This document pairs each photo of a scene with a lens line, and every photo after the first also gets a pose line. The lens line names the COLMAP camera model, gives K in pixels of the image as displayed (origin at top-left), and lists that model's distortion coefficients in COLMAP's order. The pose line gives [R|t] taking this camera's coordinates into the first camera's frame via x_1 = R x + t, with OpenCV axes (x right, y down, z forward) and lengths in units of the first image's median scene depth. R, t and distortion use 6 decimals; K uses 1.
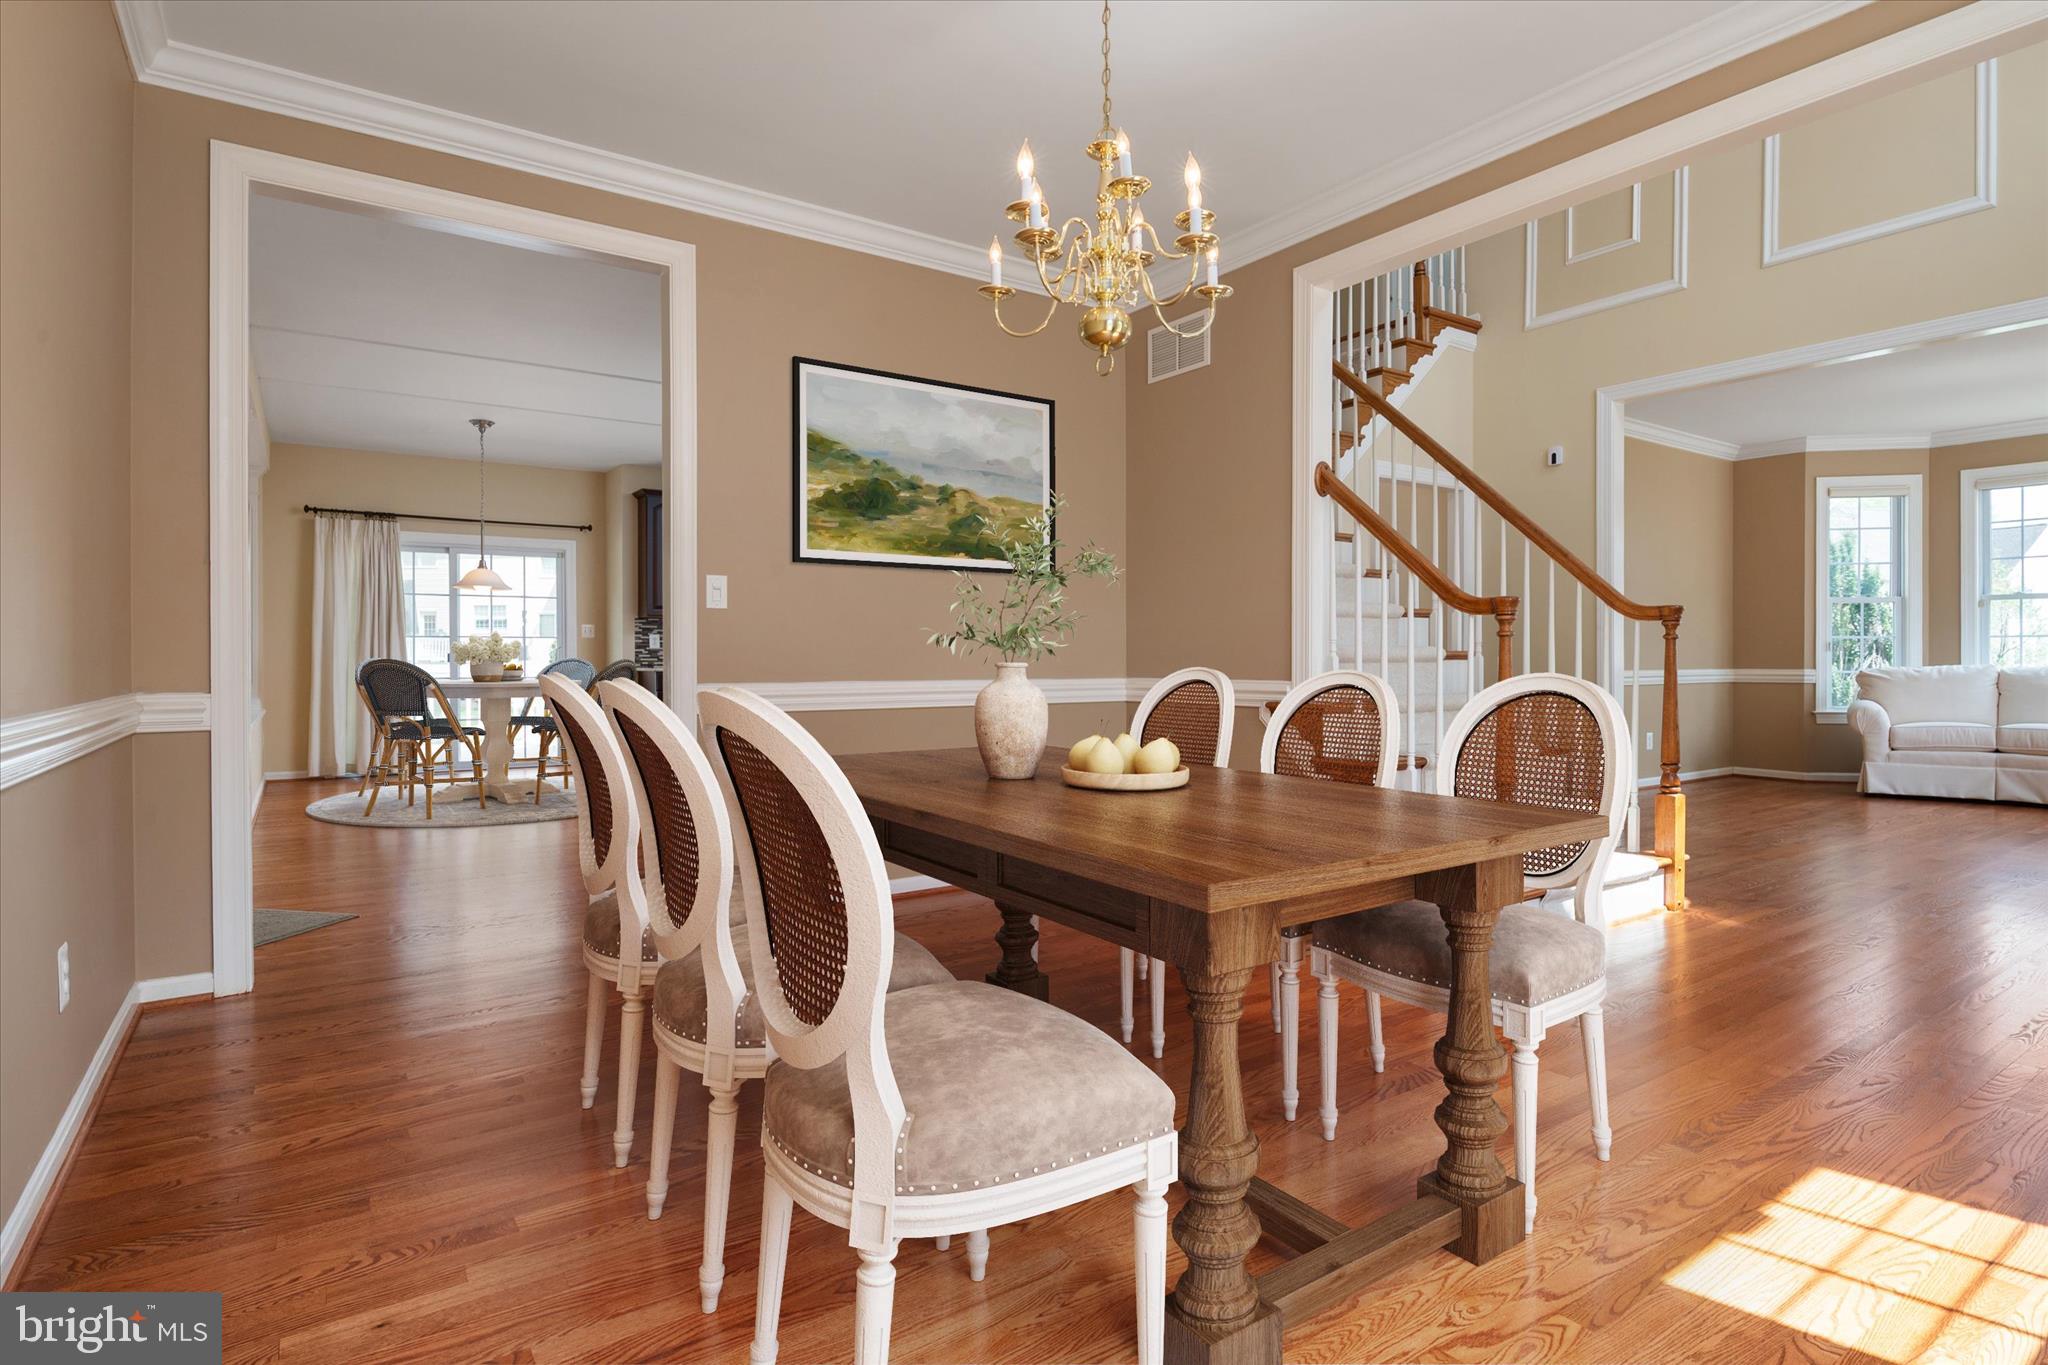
lens RADIAL K [[1036.1, 0, 1026.7], [0, 1036.1, 665.8], [0, 0, 1]] dist [0.000111, -0.007626]
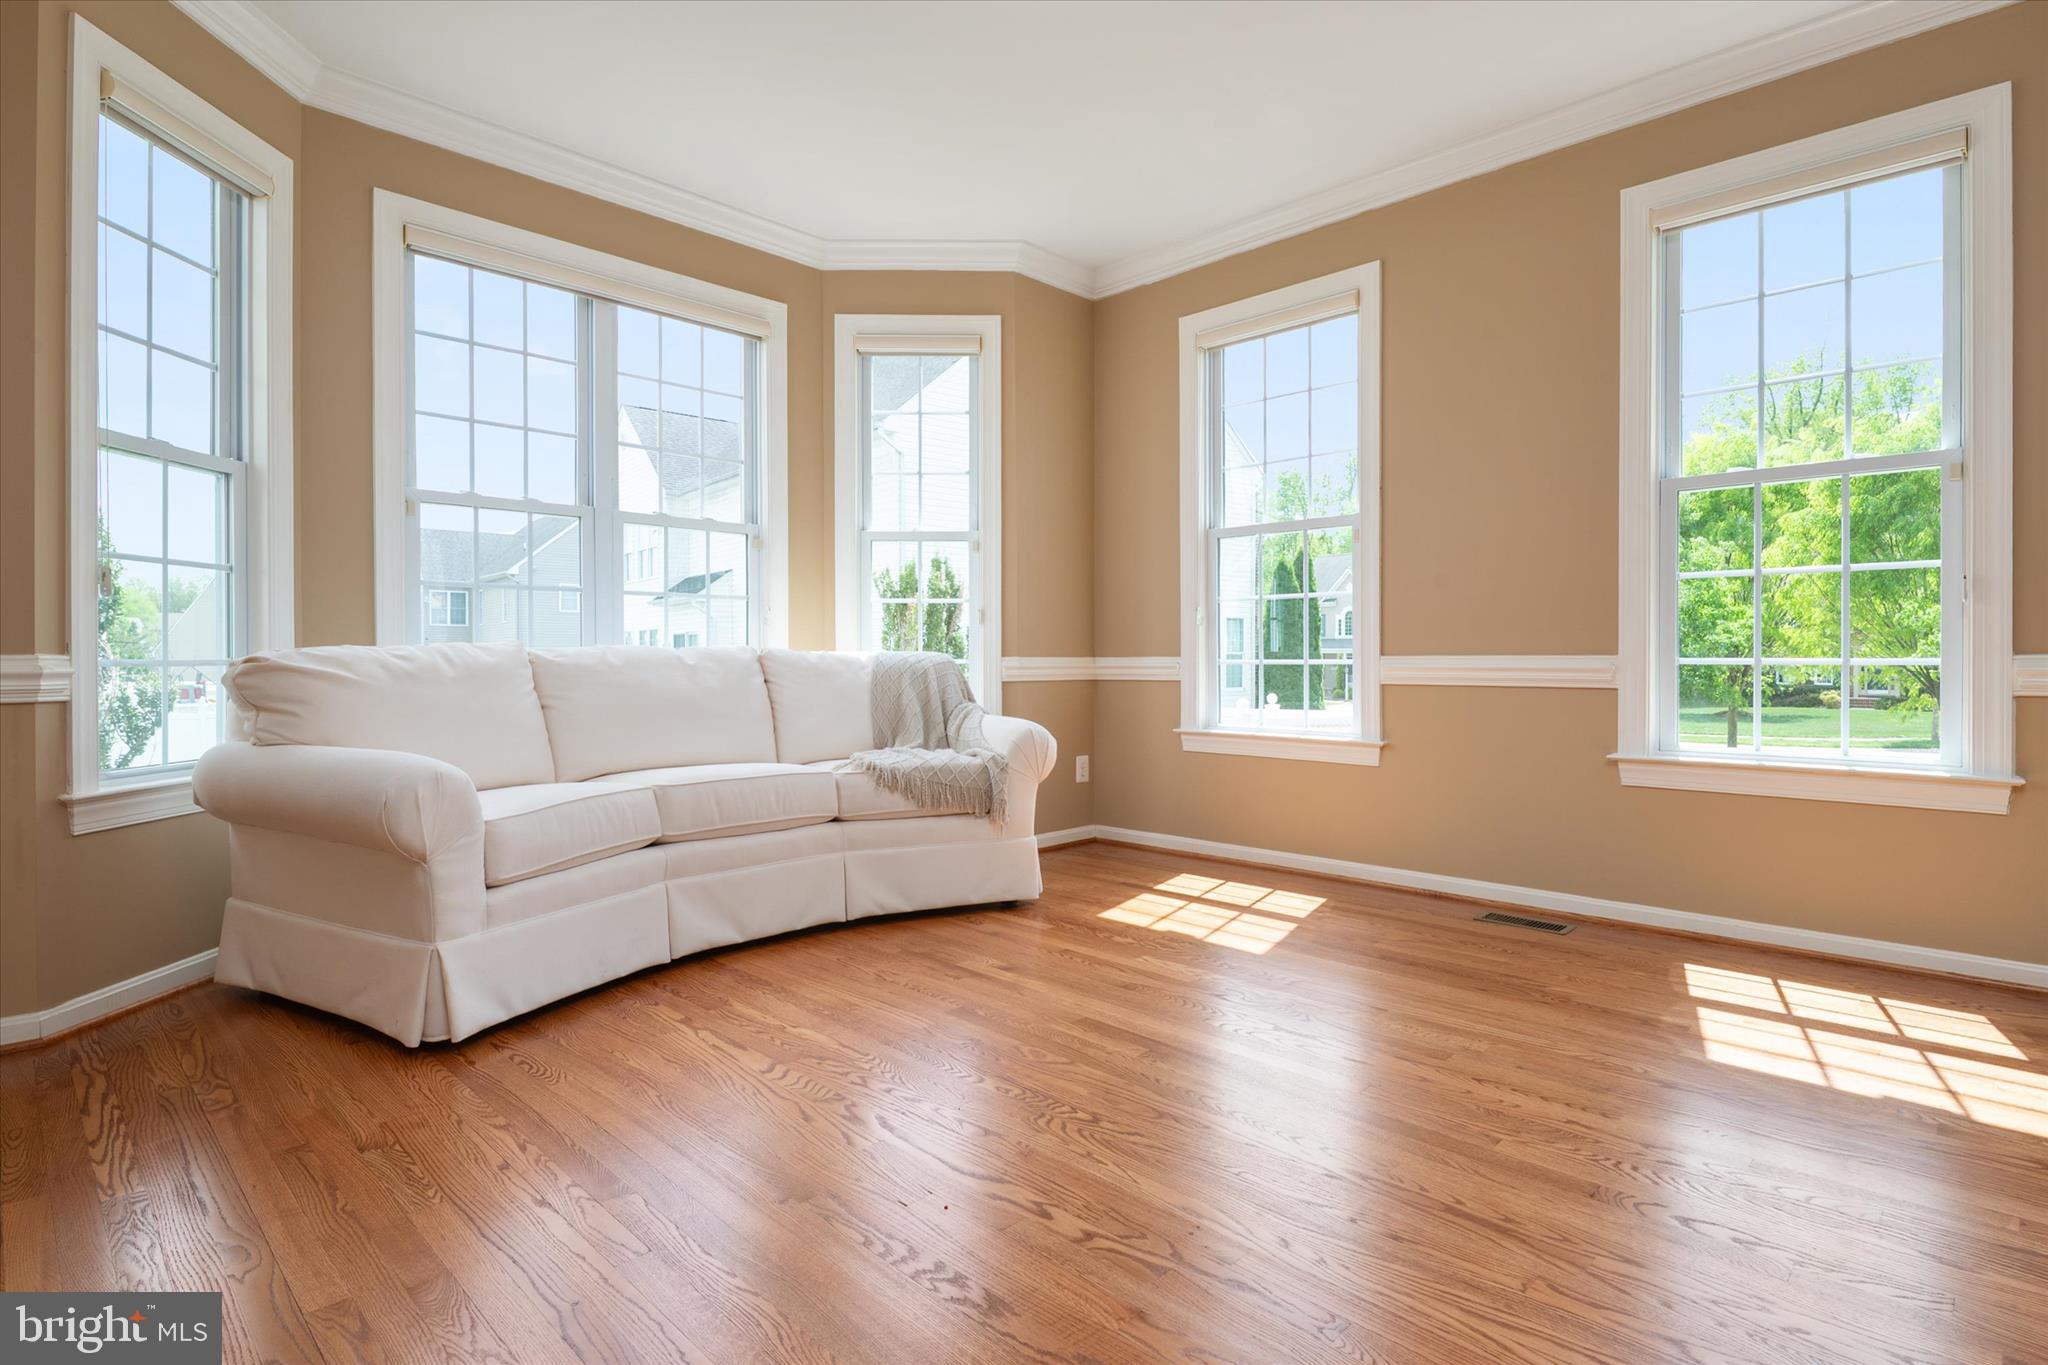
lens RADIAL K [[1039.1, 0, 1018.9], [0, 1039.1, 659.3], [0, 0, 1]] dist [0.006447, -0.000637]
pose [[-0.196140, 0.000277, 0.980576, 0.452151], [0.007322, 0.999972, 0.001182, 0.007146], [-0.980549, 0.007411, -0.196137, 0.862850]]
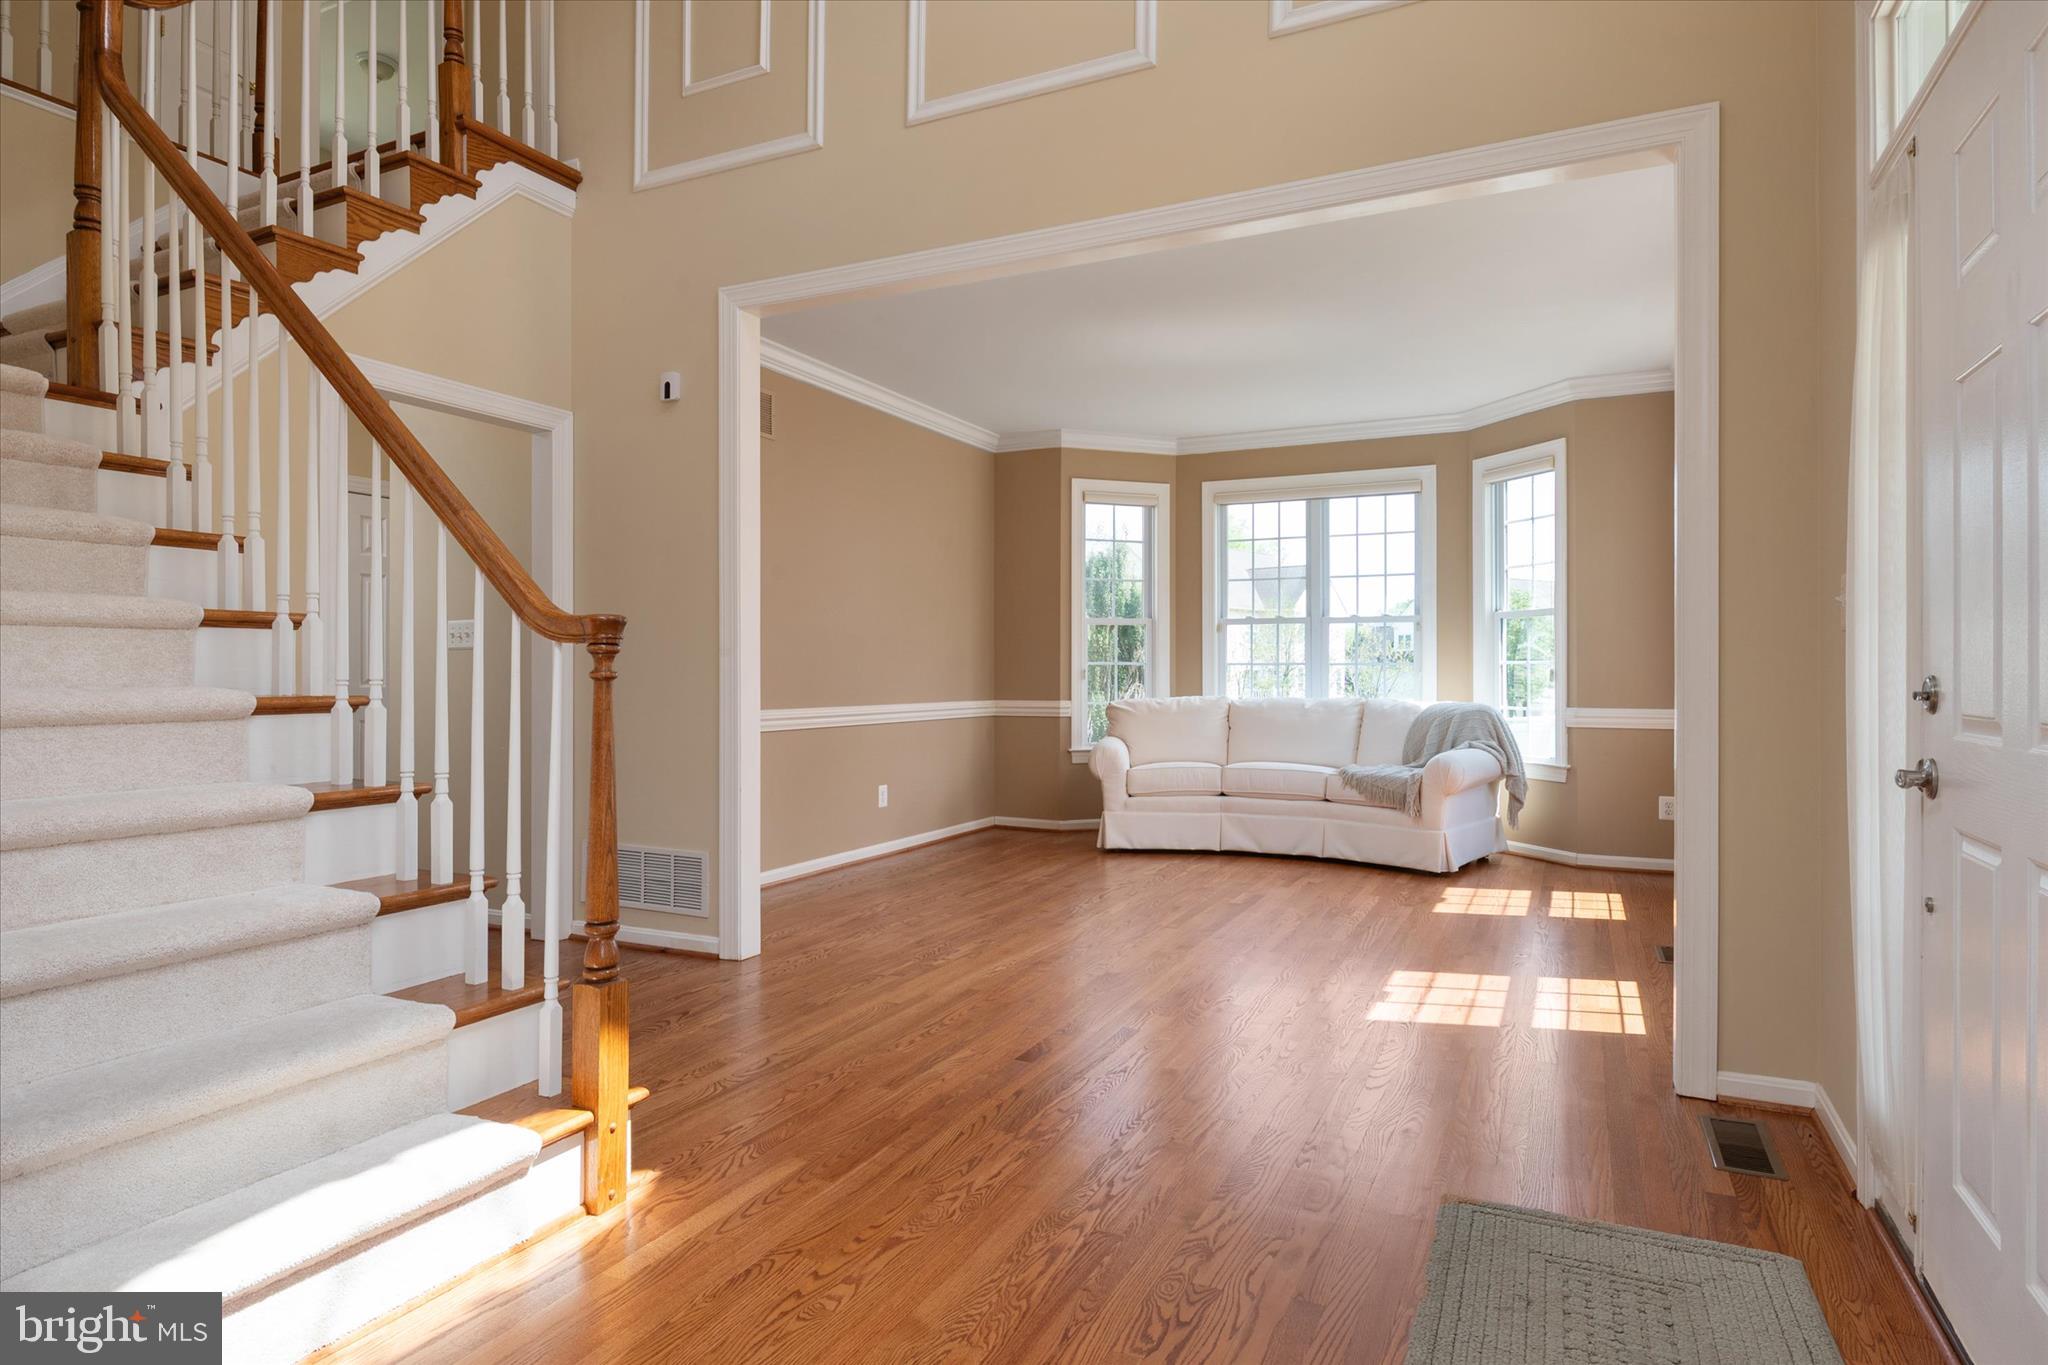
lens RADIAL K [[1123.3, 0, 1025.4], [0, 1123.3, 675.1], [0, 0, 1]] dist [0.003668, -0.000025]
pose [[0.867670, 0.001308, 0.497139, 0.288655], [0.001768, 0.999982, -0.005716, -0.013535], [-0.497137, 0.005838, 0.867652, 0.224684]]
